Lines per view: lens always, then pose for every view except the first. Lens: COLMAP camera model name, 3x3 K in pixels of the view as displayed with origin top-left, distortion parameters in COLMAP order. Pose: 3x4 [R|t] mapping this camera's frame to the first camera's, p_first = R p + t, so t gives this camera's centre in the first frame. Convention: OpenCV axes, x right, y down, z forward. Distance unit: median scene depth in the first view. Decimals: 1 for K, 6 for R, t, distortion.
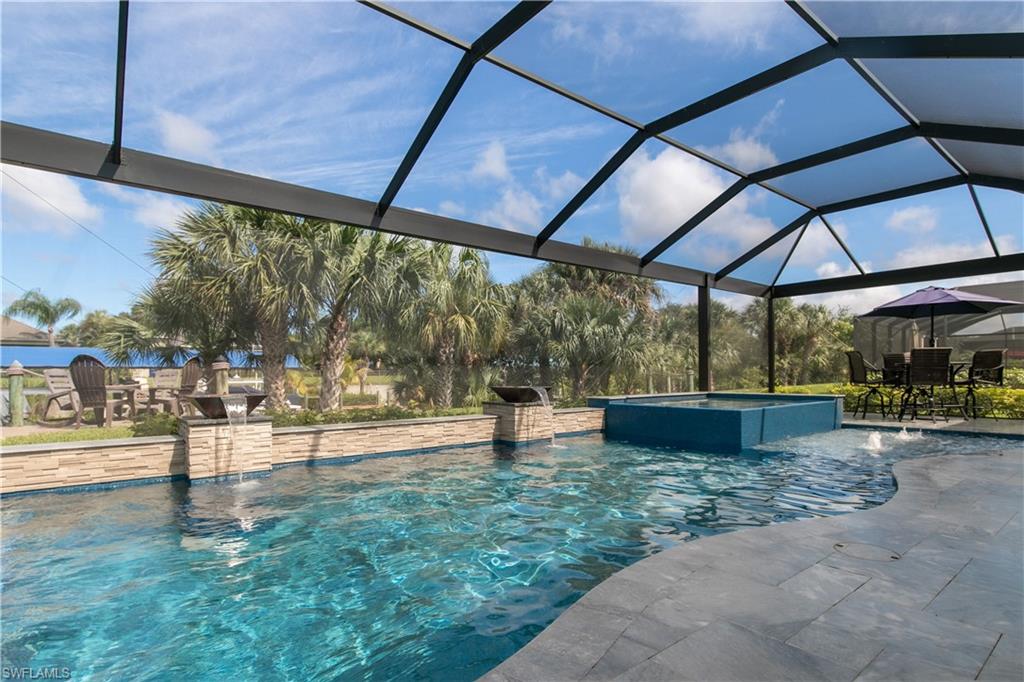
lens RADIAL K [[510.1, 0, 512.8], [0, 510.1, 343.0], [0, 0, 1]] dist [-0.000199, 0.000060]
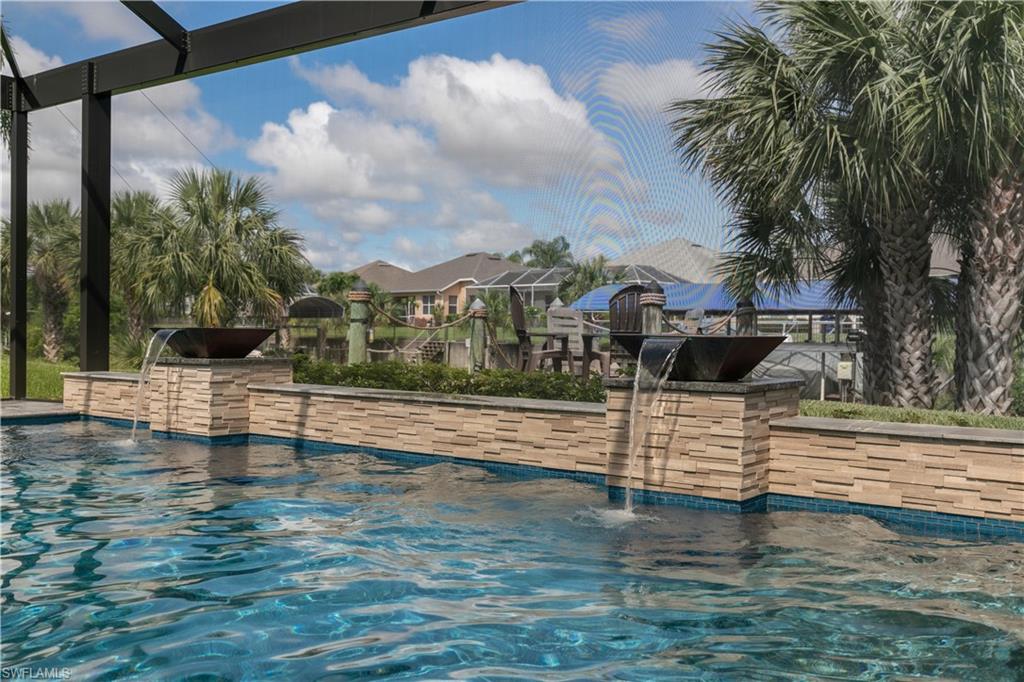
lens RADIAL K [[1026.7, 0, 512.1], [0, 1026.7, 339.4], [0, 0, 1]] dist [0.006490, 0.000000]
pose [[0.240885, 0.018434, -0.970379, 0.805717], [0.041716, 0.998699, 0.029327, 0.079148], [0.969657, -0.047545, 0.239802, 0.896879]]
